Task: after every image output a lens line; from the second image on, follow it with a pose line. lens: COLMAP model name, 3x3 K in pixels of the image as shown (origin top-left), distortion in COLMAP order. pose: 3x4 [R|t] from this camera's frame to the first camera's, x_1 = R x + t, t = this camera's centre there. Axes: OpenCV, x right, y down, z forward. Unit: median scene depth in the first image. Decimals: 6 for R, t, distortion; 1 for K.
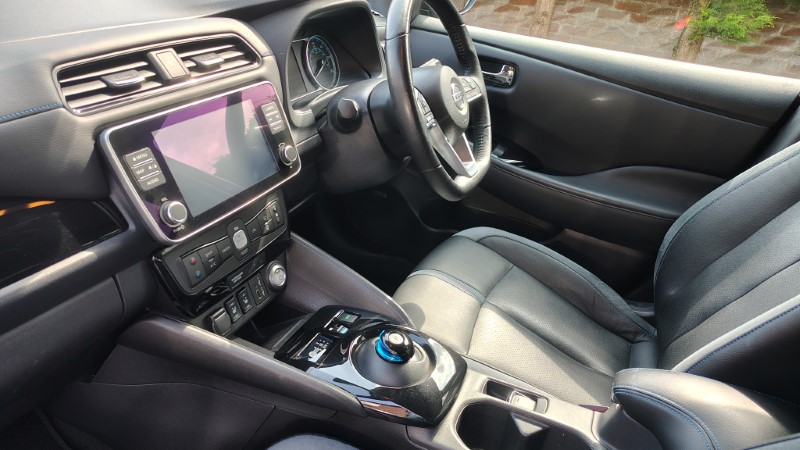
lens RADIAL K [[566.3, 0, 400.2], [0, 566.3, 227.2], [0, 0, 1]] dist [0.035666, -0.046620]
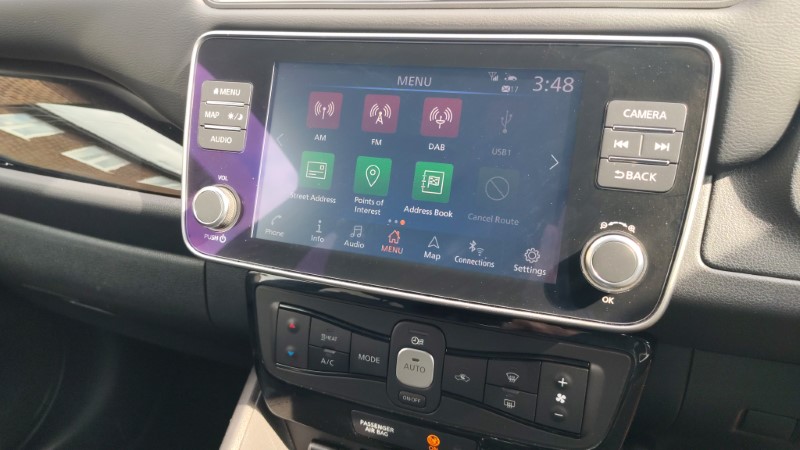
lens RADIAL K [[566.3, 0, 391.6], [0, 566.3, 226.6], [0, 0, 1]] dist [0.035666, -0.046620]
pose [[0.066943, 0.353119, -0.933180, 0.113848], [-0.438762, 0.850412, 0.290324, -0.236415], [0.896106, 0.390009, 0.211865, 1.049473]]
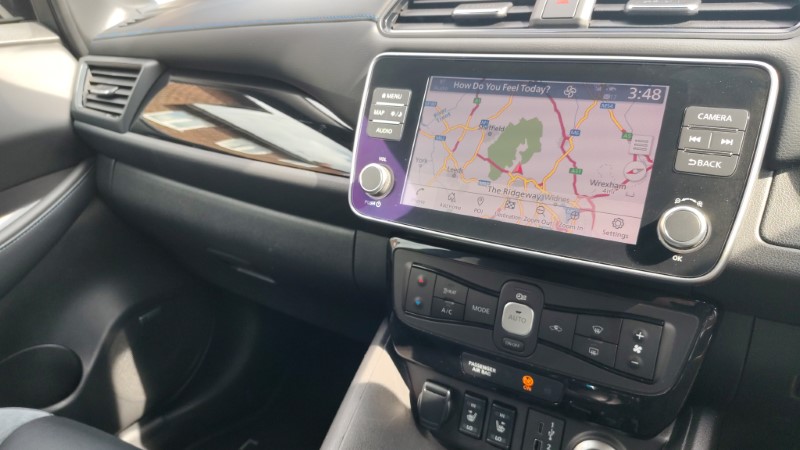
lens RADIAL K [[566.3, 0, 402.0], [0, 566.3, 229.7], [0, 0, 1]] dist [0.035666, -0.046620]
pose [[-0.117686, 0.281629, -0.952279, 0.290888], [-0.463331, 0.832596, 0.303494, -0.203948], [0.878336, 0.476937, 0.032503, 1.043066]]
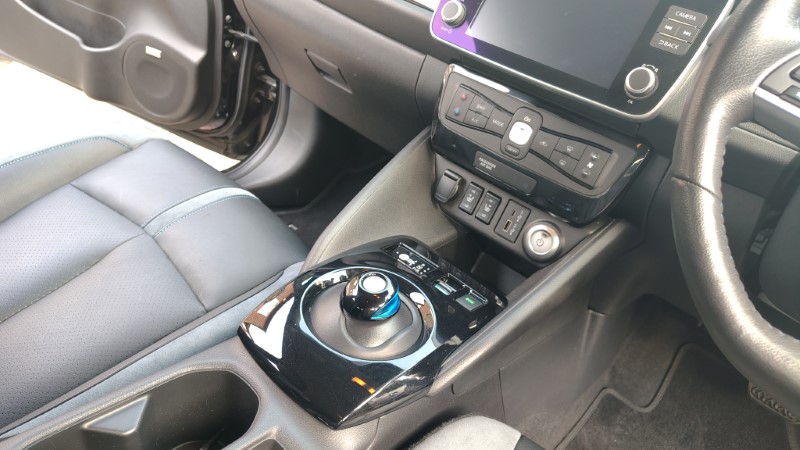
lens RADIAL K [[566.3, 0, 399.7], [0, 566.3, 229.5], [0, 0, 1]] dist [0.035666, -0.046620]
pose [[-0.262731, 0.385858, -0.884356, 0.660431], [-0.641204, 0.615067, 0.458857, -0.189866], [0.720992, 0.687609, 0.085816, 1.115969]]
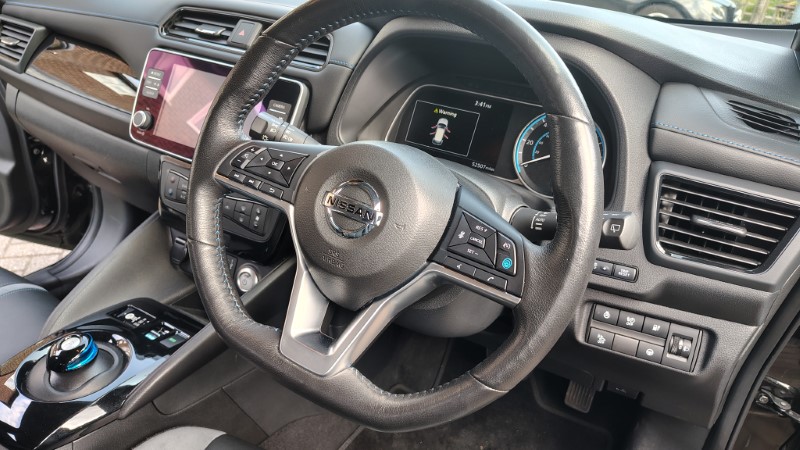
lens RADIAL K [[570.4, 0, 401.9], [0, 570.4, 229.0], [0, 0, 1]] dist [0.002429, -0.009065]
pose [[-0.096831, 0.360984, -0.927531, 0.833881], [-0.549327, 0.757734, 0.352249, -0.617903], [0.829978, 0.543626, 0.124926, 1.468688]]
